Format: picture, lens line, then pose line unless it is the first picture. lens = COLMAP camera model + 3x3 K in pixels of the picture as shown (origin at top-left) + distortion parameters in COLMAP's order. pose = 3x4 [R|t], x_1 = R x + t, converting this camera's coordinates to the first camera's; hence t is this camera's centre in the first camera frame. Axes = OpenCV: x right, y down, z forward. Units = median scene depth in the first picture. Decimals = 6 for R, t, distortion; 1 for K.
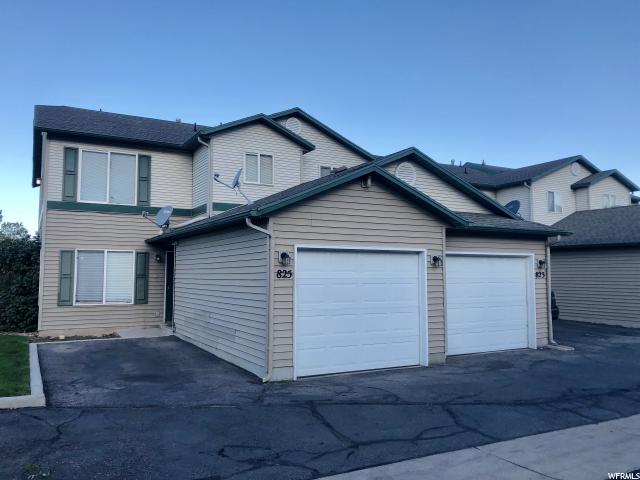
lens RADIAL K [[533.3, 0, 320.0], [0, 533.3, 240.0], [0, 0, 1]] dist [-0.210160, -0.000772]
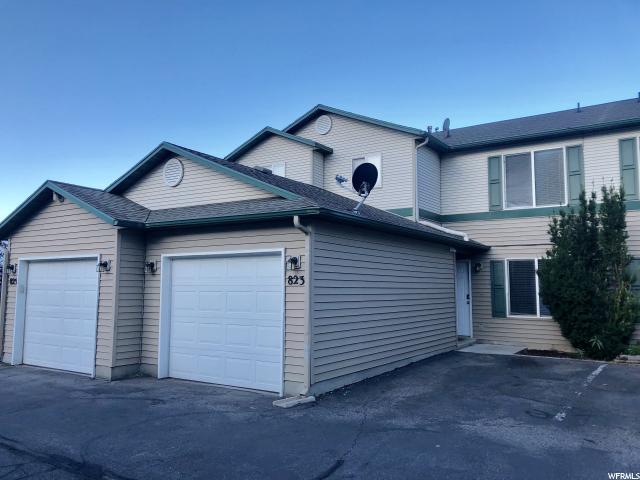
lens RADIAL K [[526.3, 0, 320.0], [0, 526.3, 240.0], [0, 0, 1]] dist [0.305394, 0.000383]
pose [[0.472418, -0.072418, -0.878395, 0.278955], [0.059002, 0.996982, -0.050462, 0.014202], [0.879398, -0.027988, 0.475264, 0.190549]]
